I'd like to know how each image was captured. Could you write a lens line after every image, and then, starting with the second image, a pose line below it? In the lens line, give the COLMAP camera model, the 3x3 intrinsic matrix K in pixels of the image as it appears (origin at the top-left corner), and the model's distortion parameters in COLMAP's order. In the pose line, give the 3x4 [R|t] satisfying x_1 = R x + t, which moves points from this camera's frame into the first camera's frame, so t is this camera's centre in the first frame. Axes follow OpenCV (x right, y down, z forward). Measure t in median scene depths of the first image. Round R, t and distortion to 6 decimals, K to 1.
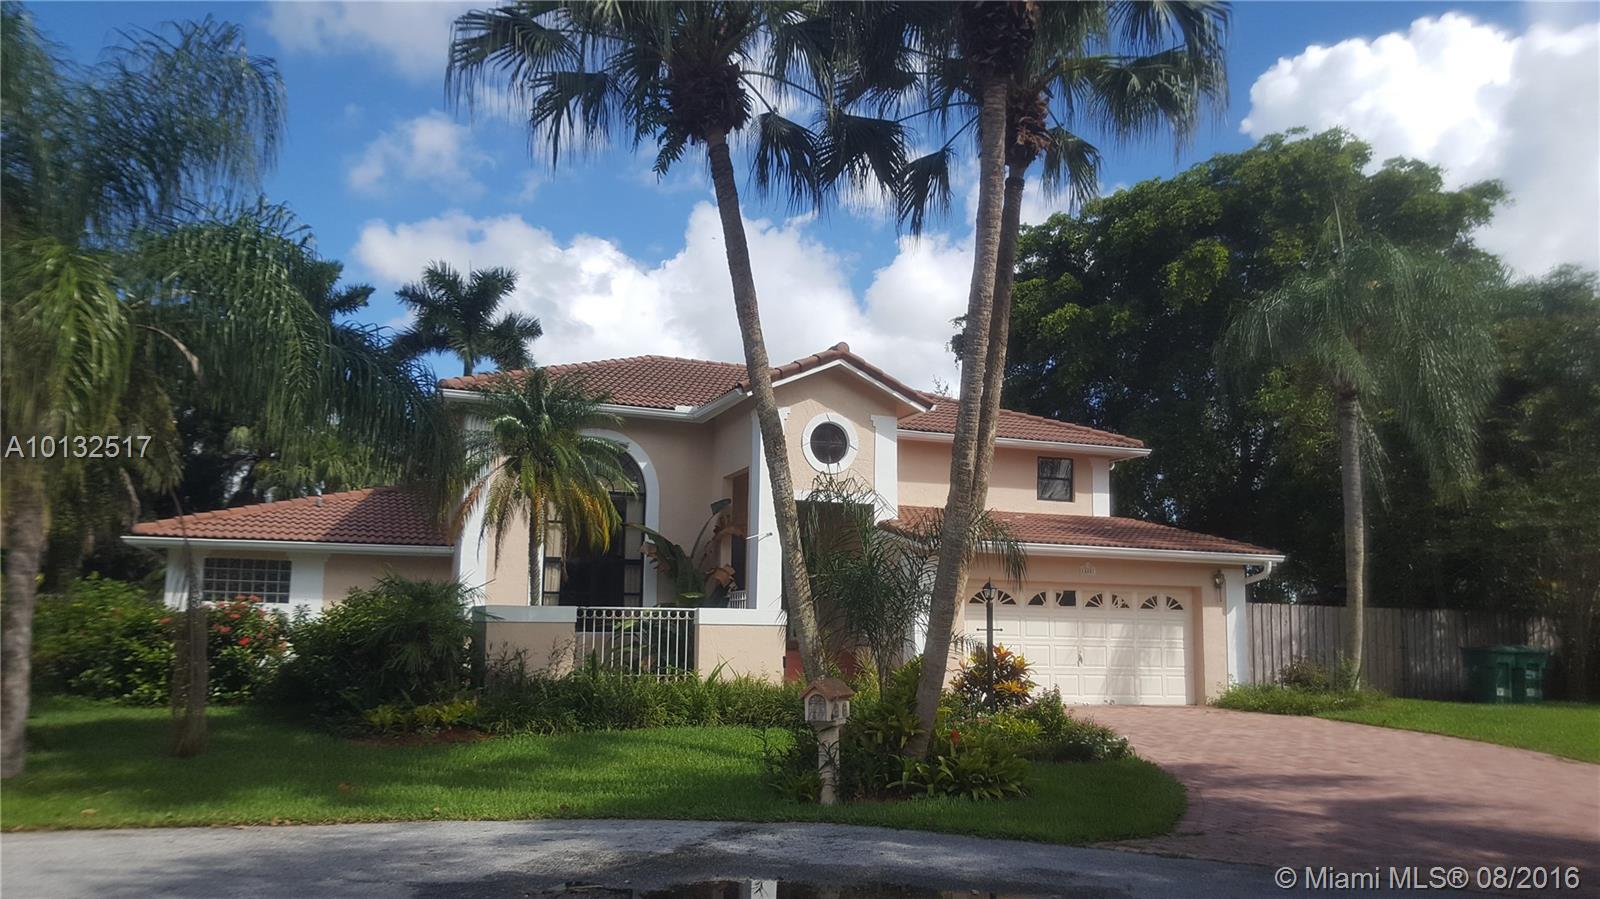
lens RADIAL K [[1173.7, 0, 776.0], [0, 1173.7, 520.3], [0, 0, 1]] dist [0.093013, -0.121587]
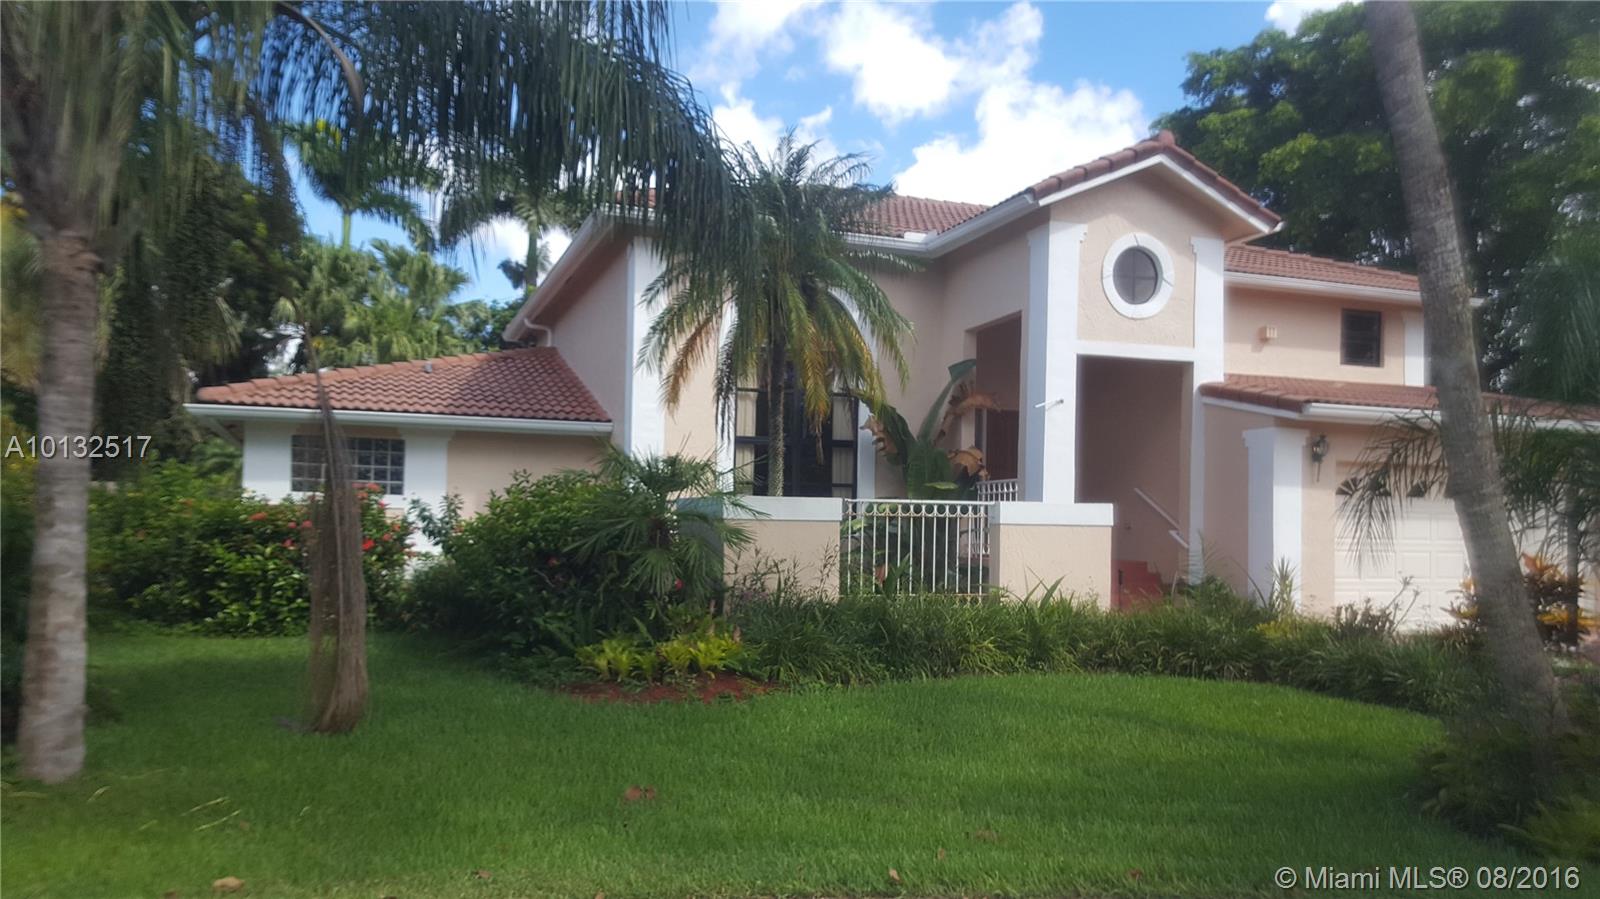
lens RADIAL K [[1185.5, 0, 804.2], [0, 1185.5, 513.9], [0, 0, 1]] dist [0.158987, -0.274841]
pose [[0.999996, -0.000177, -0.002681, -0.157037], [0.000386, 0.996949, 0.078053, 0.022471], [0.002659, -0.078054, 0.996946, 0.238031]]
